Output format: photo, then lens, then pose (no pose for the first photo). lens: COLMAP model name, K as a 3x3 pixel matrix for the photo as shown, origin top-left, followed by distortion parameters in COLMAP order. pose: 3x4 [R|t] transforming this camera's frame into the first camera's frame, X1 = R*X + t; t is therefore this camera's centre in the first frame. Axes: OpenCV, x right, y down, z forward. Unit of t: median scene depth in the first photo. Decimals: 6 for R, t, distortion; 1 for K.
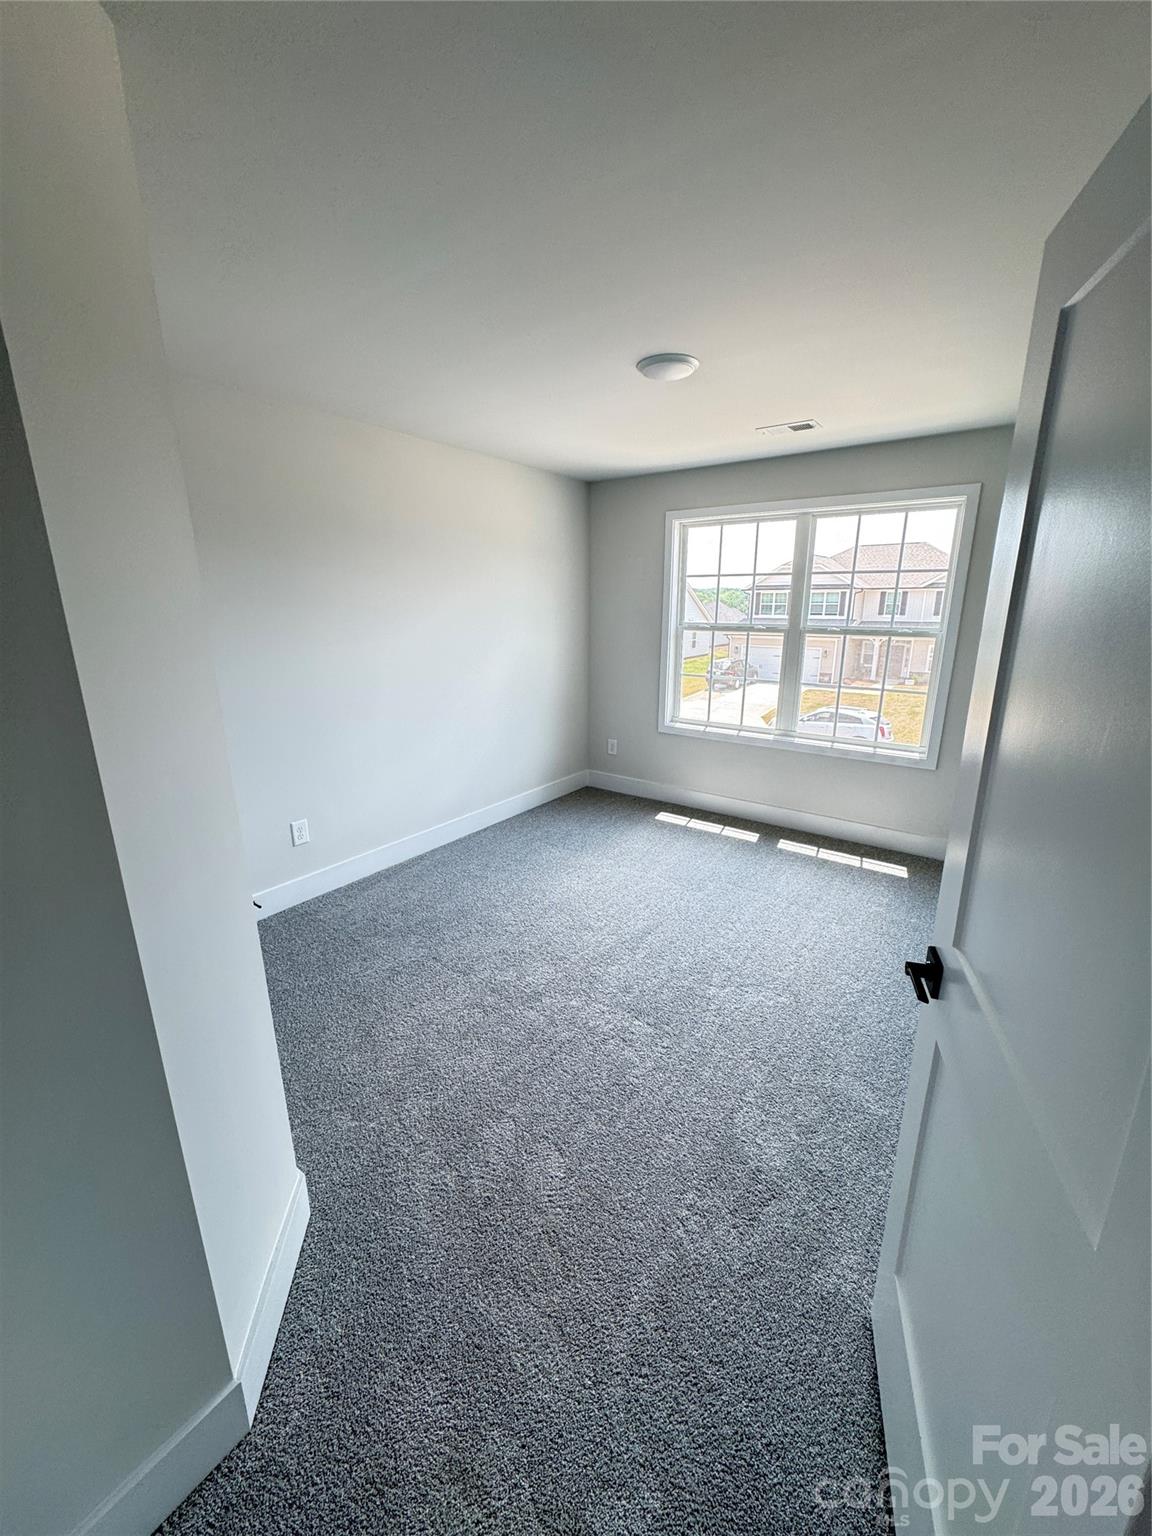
lens RADIAL K [[614.6, 0, 568.8], [0, 614.6, 768.1], [0, 0, 1]] dist [-0.001487, -0.000212]
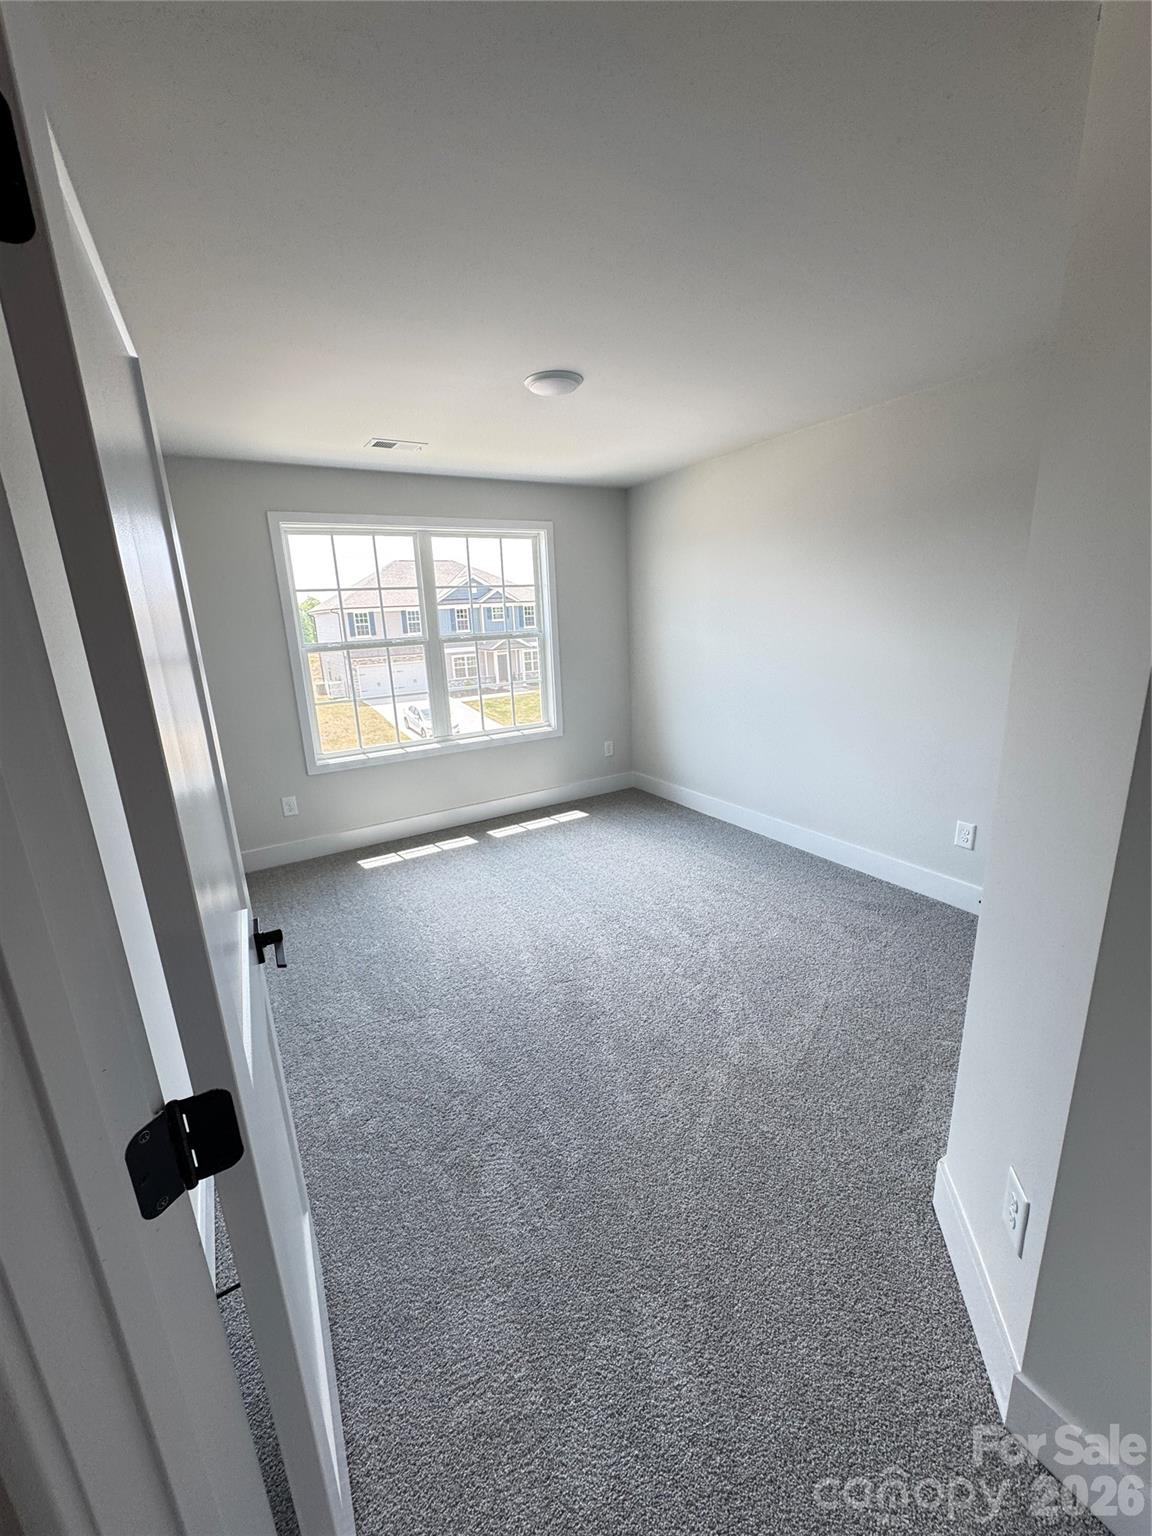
lens RADIAL K [[614.6, 0, 569.9], [0, 614.6, 768.2], [0, 0, 1]] dist [-0.001487, -0.000212]
pose [[0.375356, -0.251135, 0.892210, -0.530541], [0.283207, 0.947634, 0.147590, -0.106725], [-0.882554, 0.197281, 0.426824, 0.384599]]
